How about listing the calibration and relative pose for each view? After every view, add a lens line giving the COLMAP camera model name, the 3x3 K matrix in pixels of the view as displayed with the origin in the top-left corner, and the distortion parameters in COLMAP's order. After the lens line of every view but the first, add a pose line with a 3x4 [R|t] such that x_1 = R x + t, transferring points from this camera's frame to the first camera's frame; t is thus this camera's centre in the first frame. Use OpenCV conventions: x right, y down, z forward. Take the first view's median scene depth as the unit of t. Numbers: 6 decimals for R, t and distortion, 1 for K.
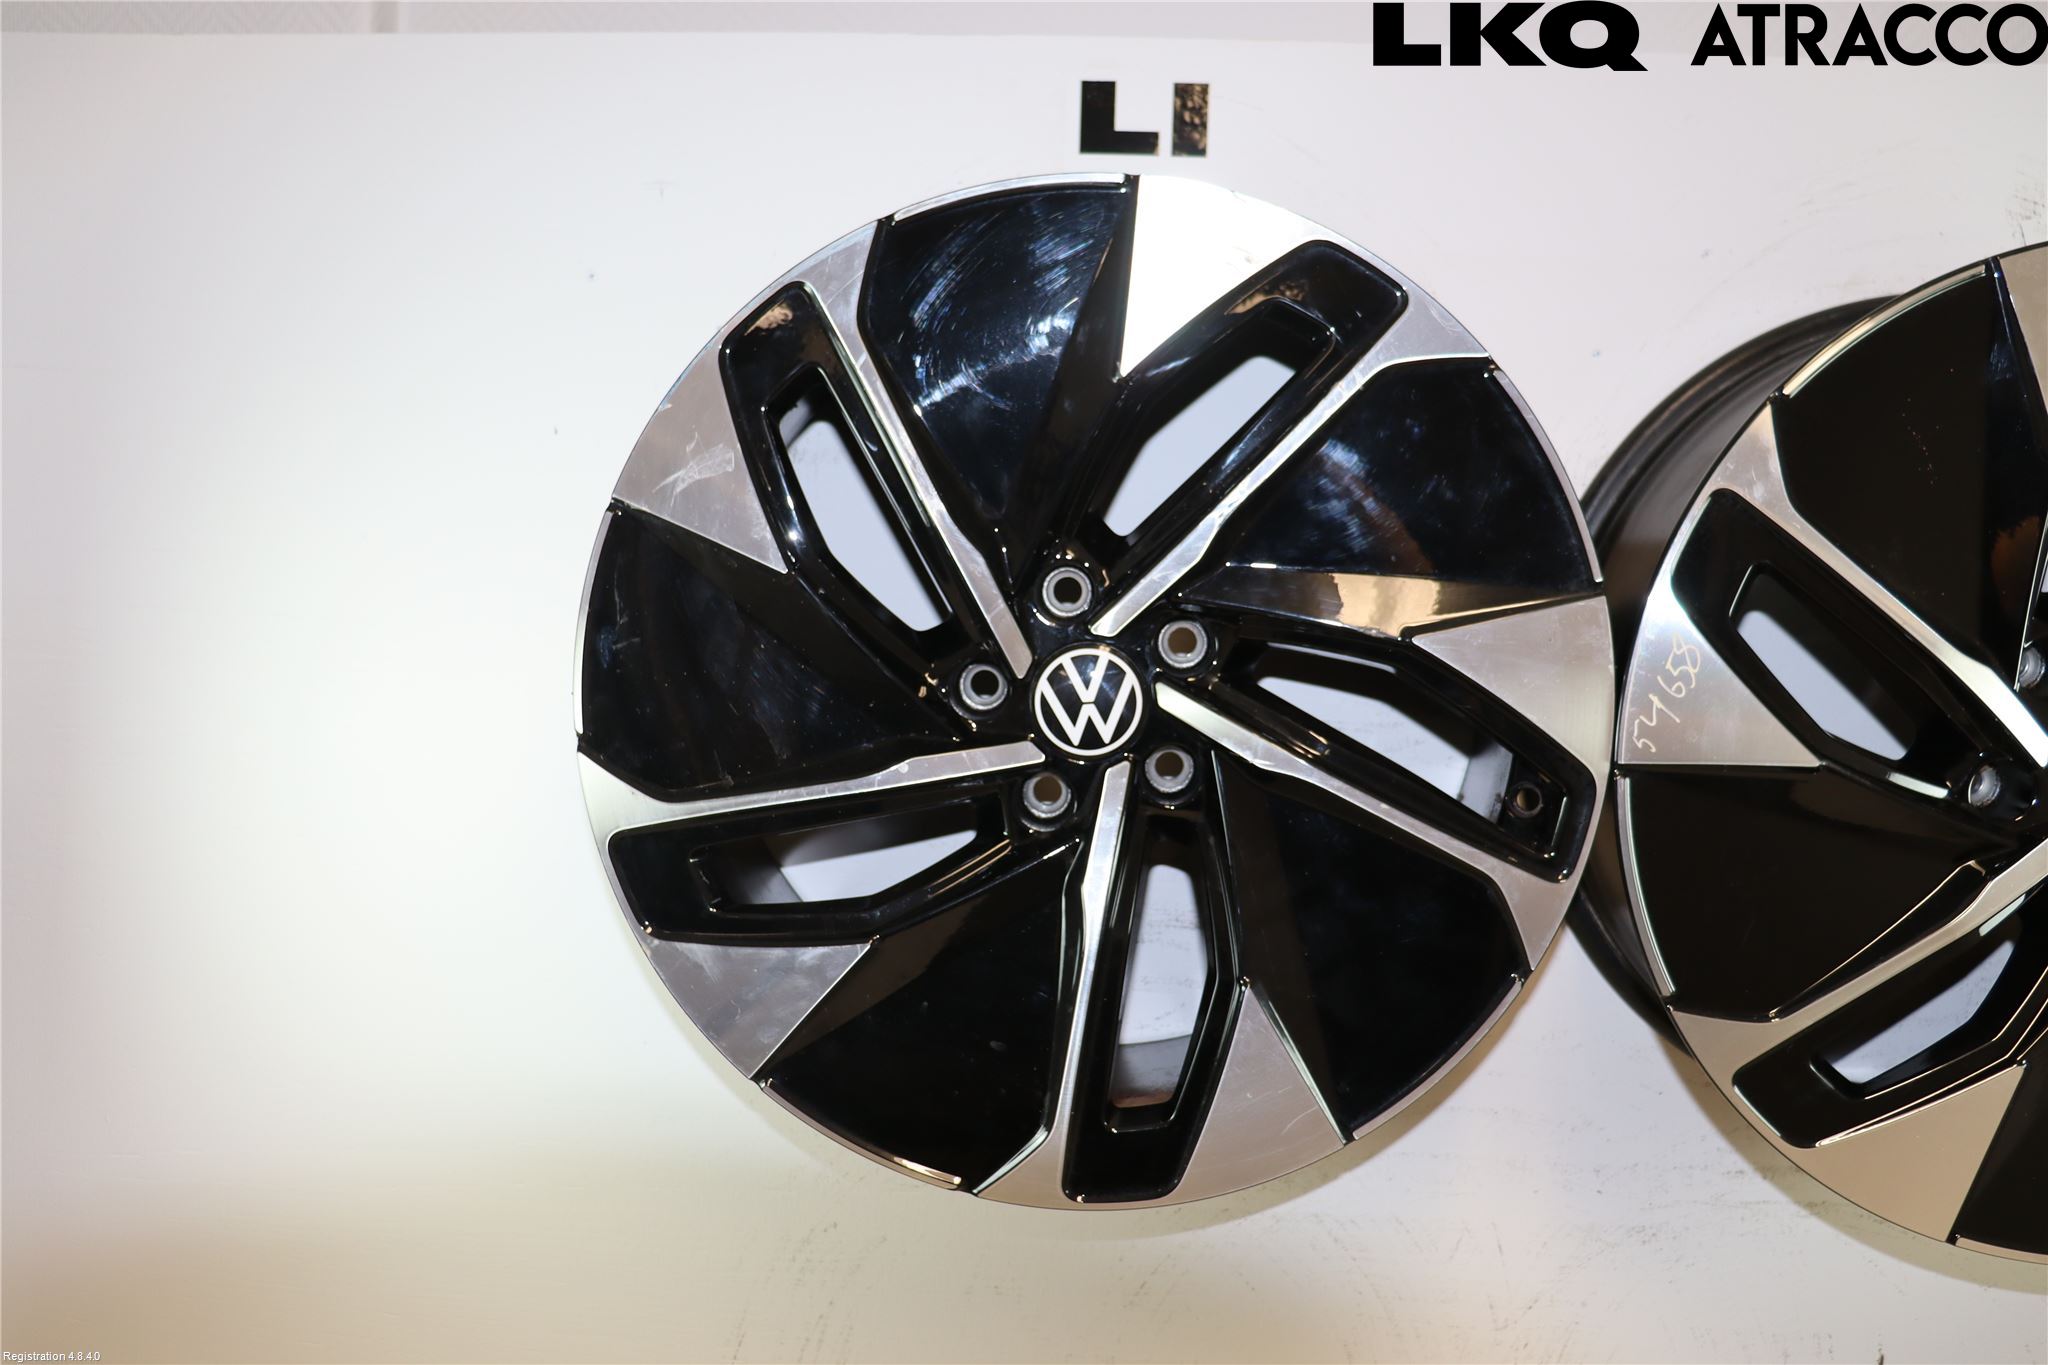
lens RADIAL K [[1792.1, 0, 1024.0], [0, 1792.1, 682.5], [0, 0, 1]] dist [-0.181253, 0.209666]
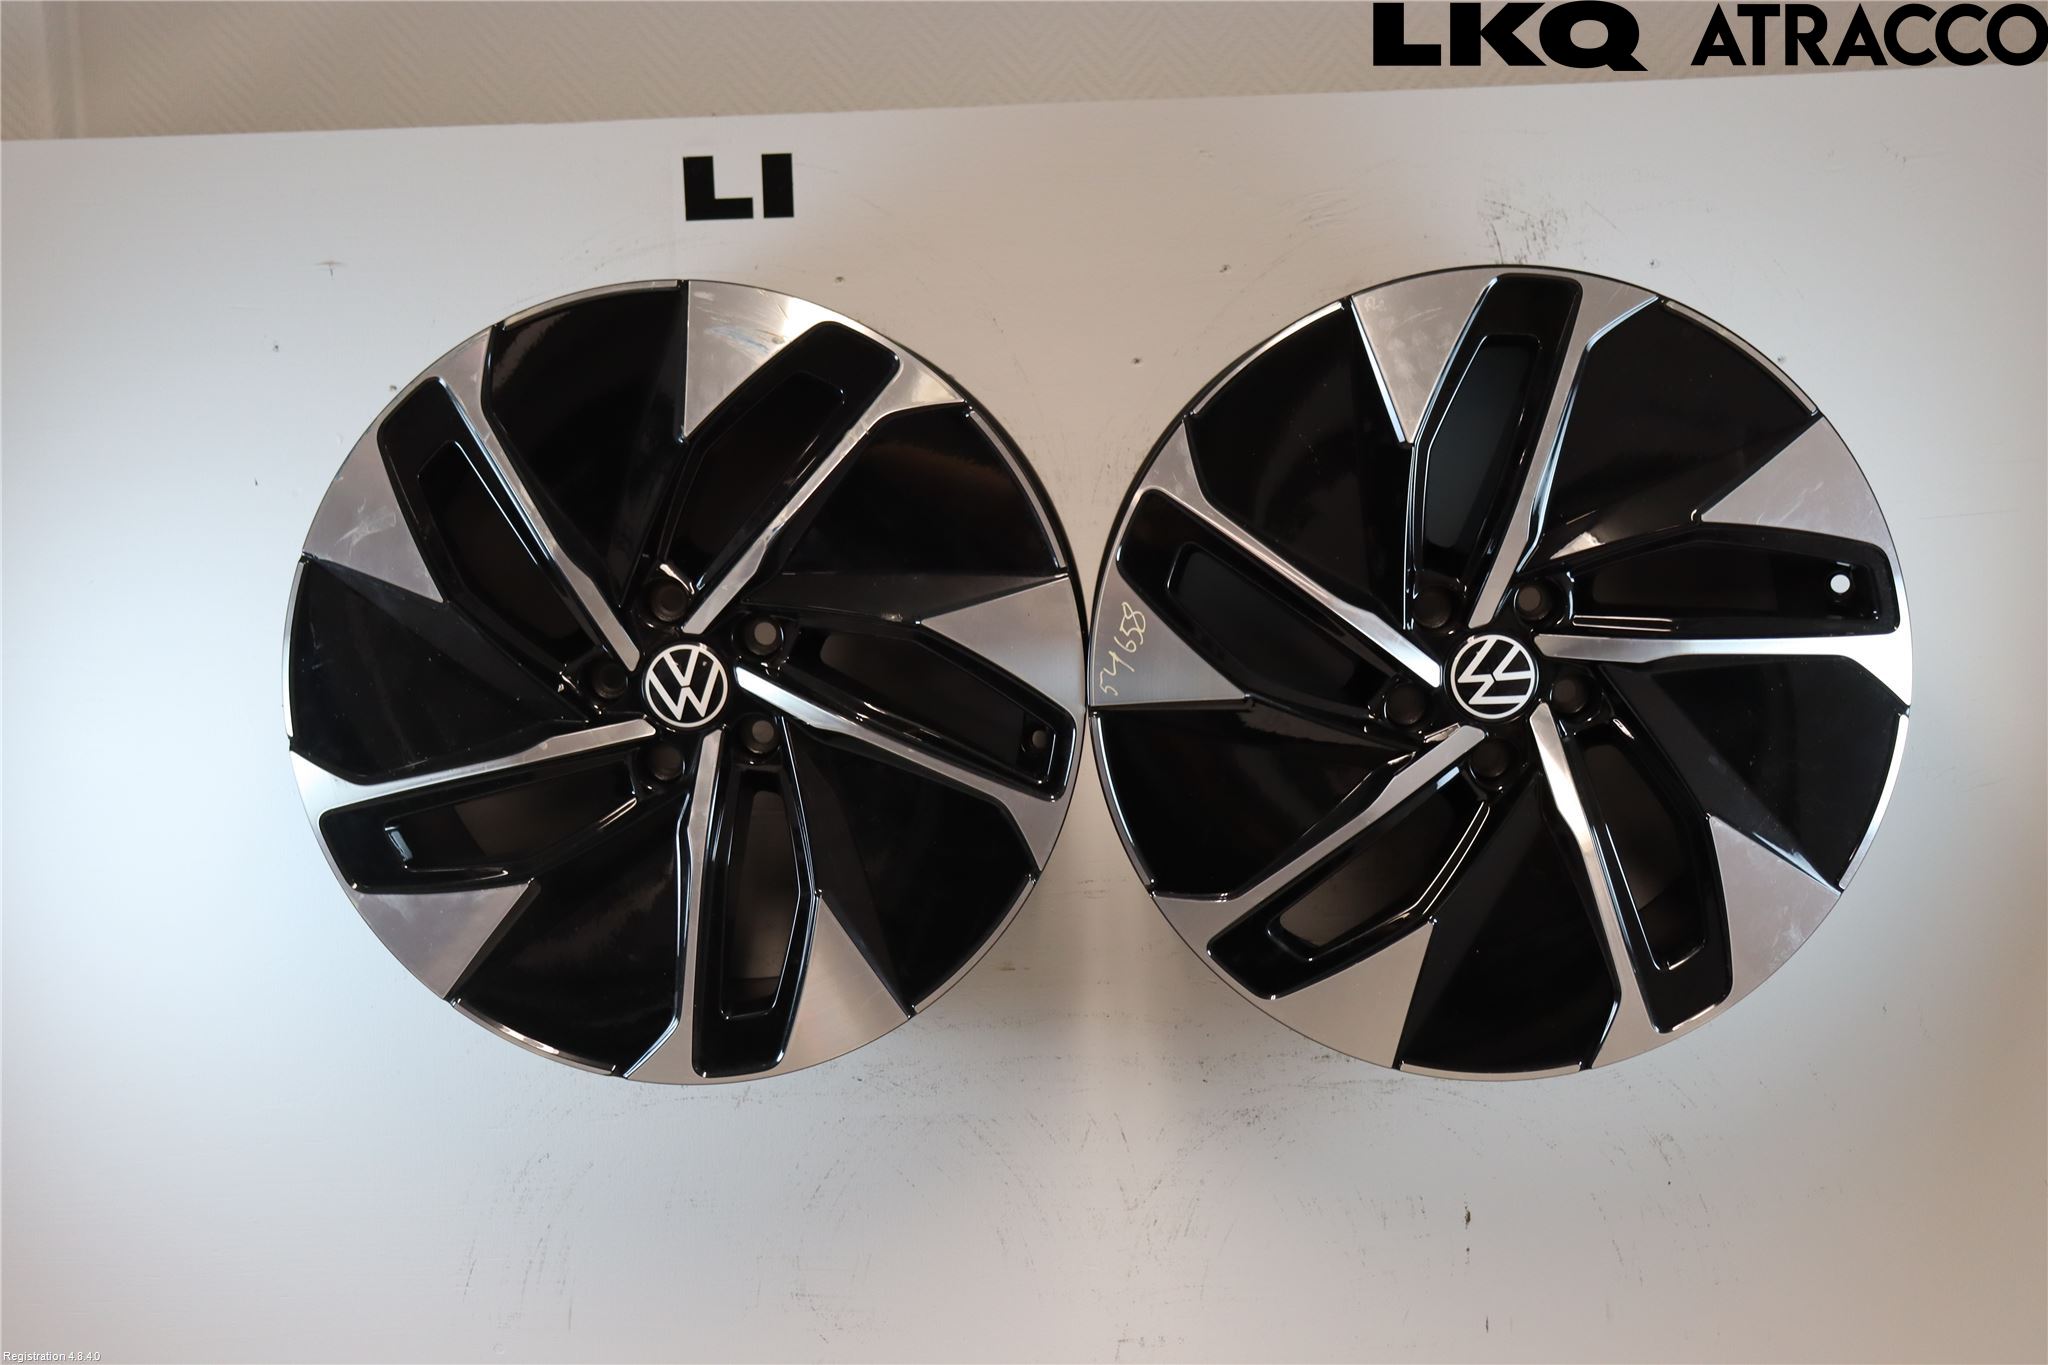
lens RADIAL K [[2559.2, 0, 1024.0], [0, 2559.2, 682.5], [0, 0, 1]] dist [0.004872, 0.041688]
pose [[0.997686, -0.066536, 0.013970, 0.256977], [0.066422, 0.997756, 0.008469, 0.009232], [-0.014502, -0.007521, 0.999867, -0.863127]]
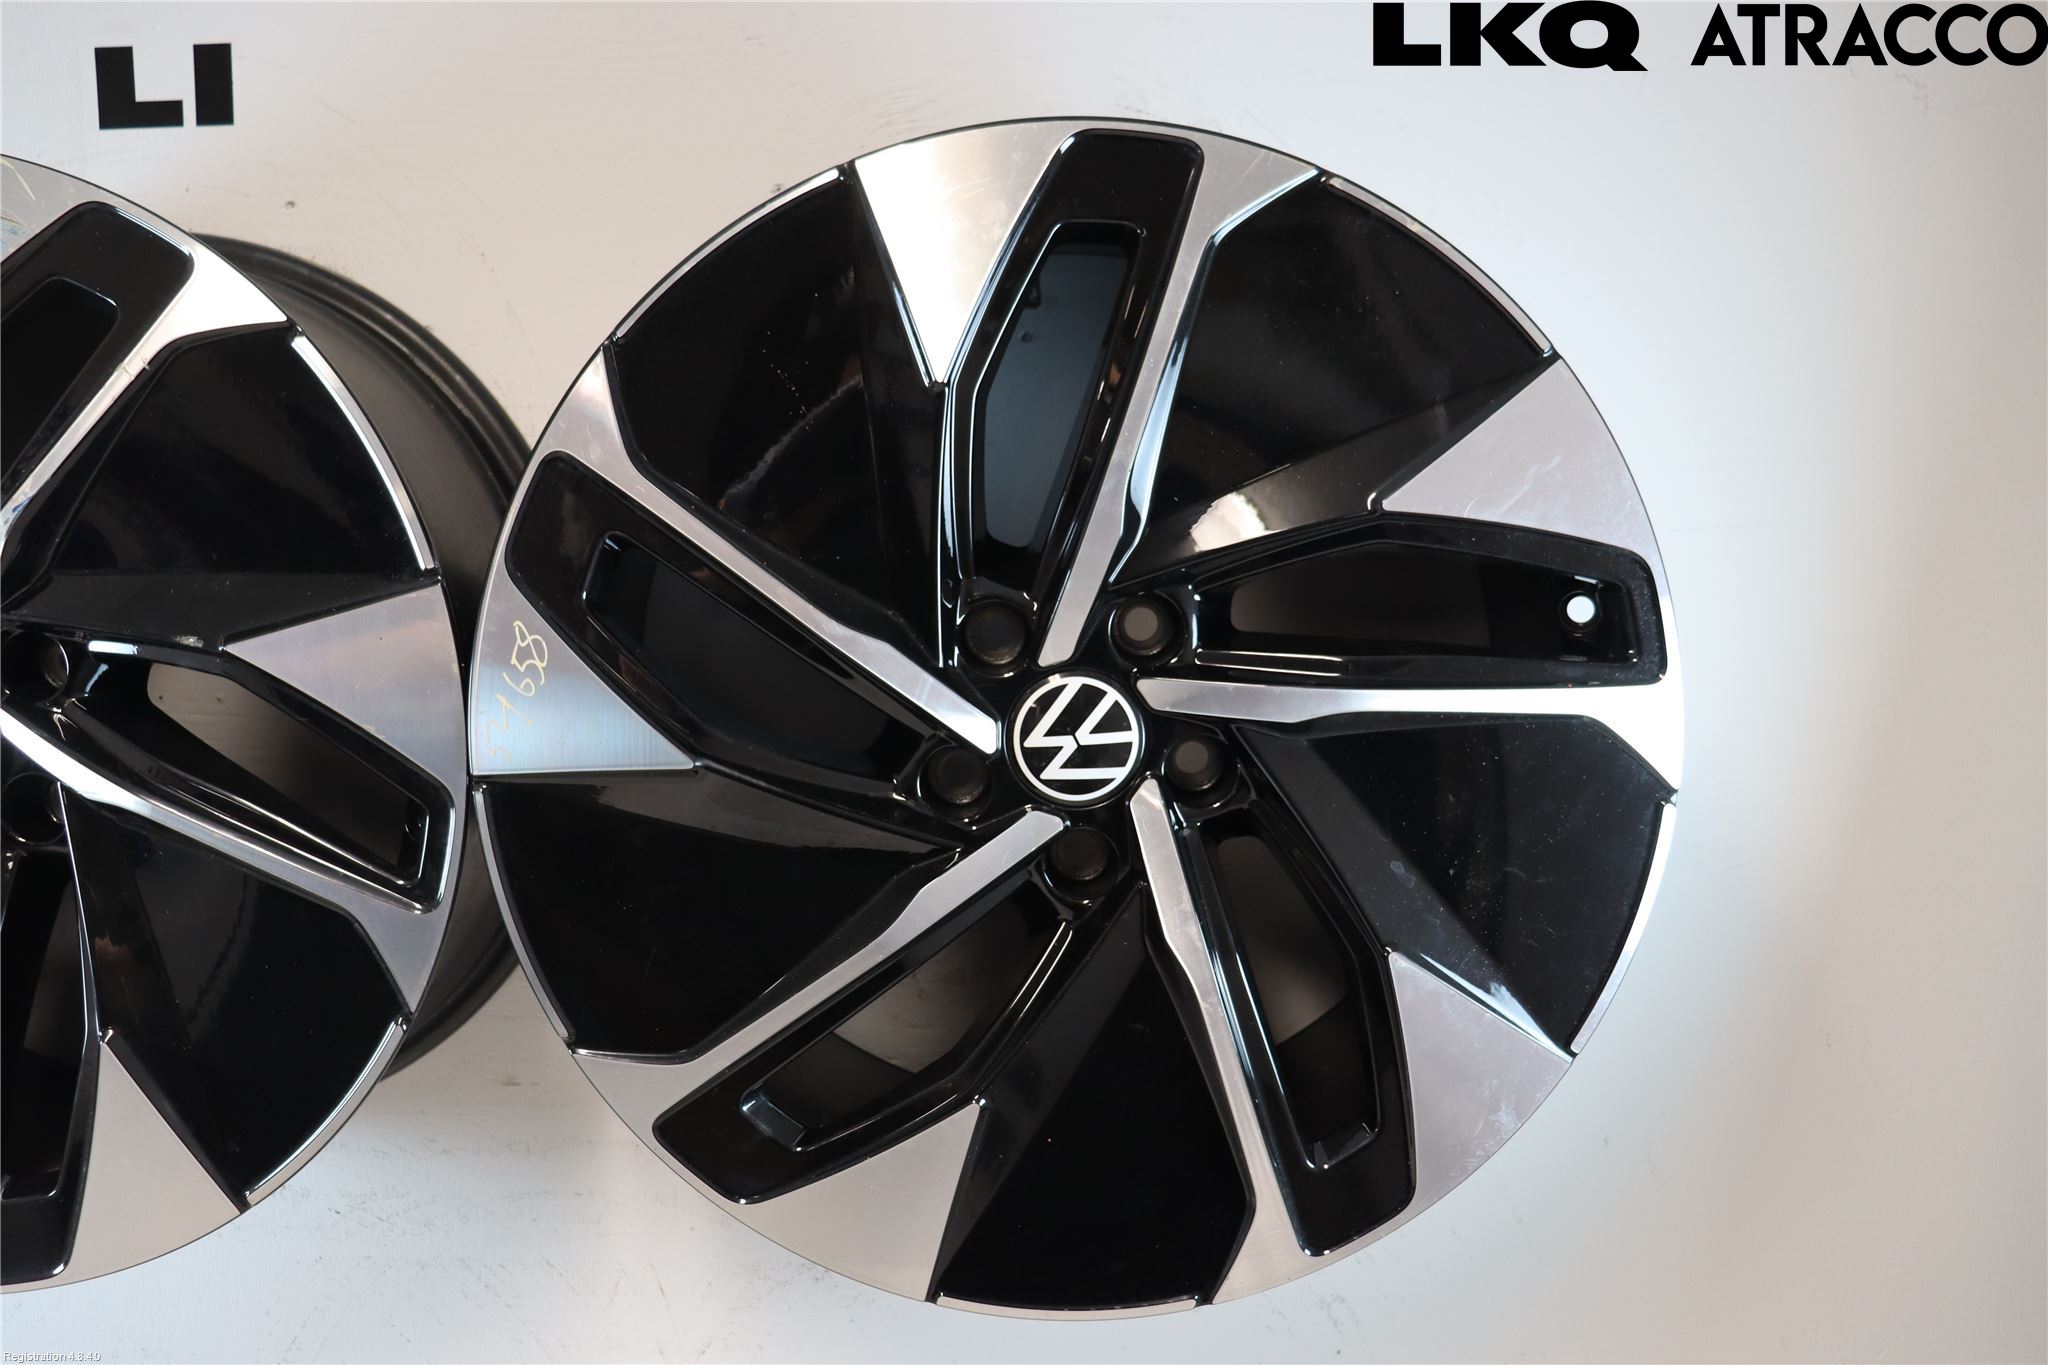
lens RADIAL K [[1687.3, 0, 1024.0], [0, 1687.3, 682.5], [0, 0, 1]] dist [-0.179241, 0.191146]
pose [[0.998050, -0.053357, 0.032388, 0.571258], [0.052953, 0.998509, 0.013224, 0.003710], [-0.033045, -0.011483, 0.999388, 0.166714]]
